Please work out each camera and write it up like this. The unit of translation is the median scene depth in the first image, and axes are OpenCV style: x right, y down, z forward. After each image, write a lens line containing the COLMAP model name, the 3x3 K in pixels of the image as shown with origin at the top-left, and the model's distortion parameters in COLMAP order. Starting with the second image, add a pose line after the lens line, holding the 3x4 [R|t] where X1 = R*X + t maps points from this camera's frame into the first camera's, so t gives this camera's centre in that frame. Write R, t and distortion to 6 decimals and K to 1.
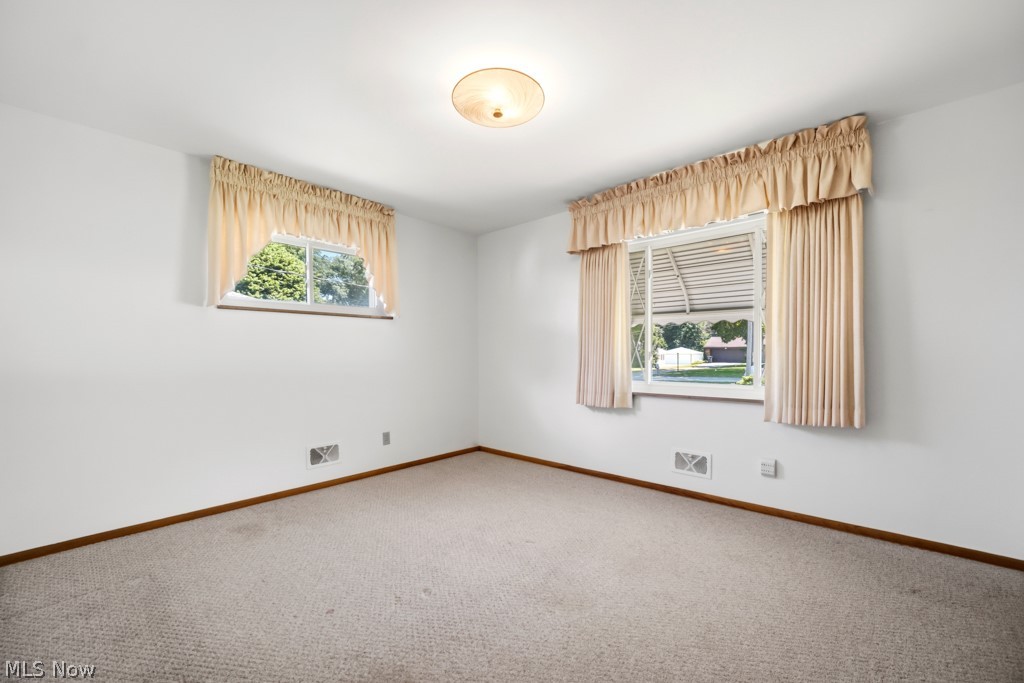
lens RADIAL K [[415.5, 0, 512.0], [0, 415.5, 353.5], [0, 0, 1]] dist [-0.001426, 0.000189]
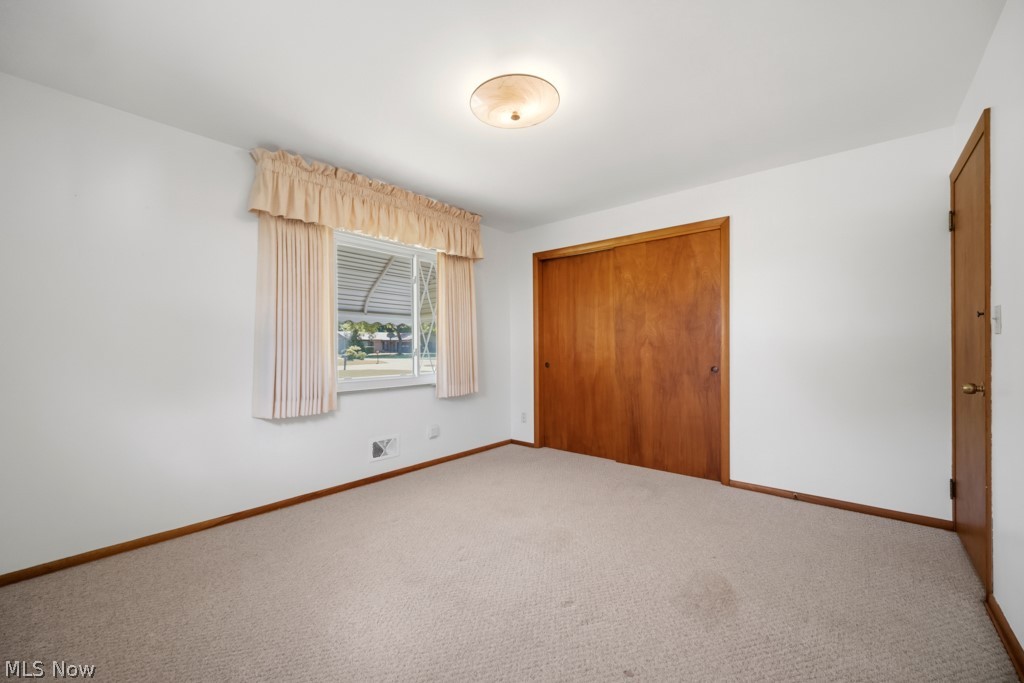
lens RADIAL K [[403.5, 0, 509.9], [0, 403.5, 339.3], [0, 0, 1]] dist [-0.000663, 0.000213]
pose [[-0.001004, 0.043856, 0.999037, -0.623931], [0.013942, 0.998941, -0.043838, 0.021878], [-0.999902, 0.013885, -0.001614, 0.633152]]
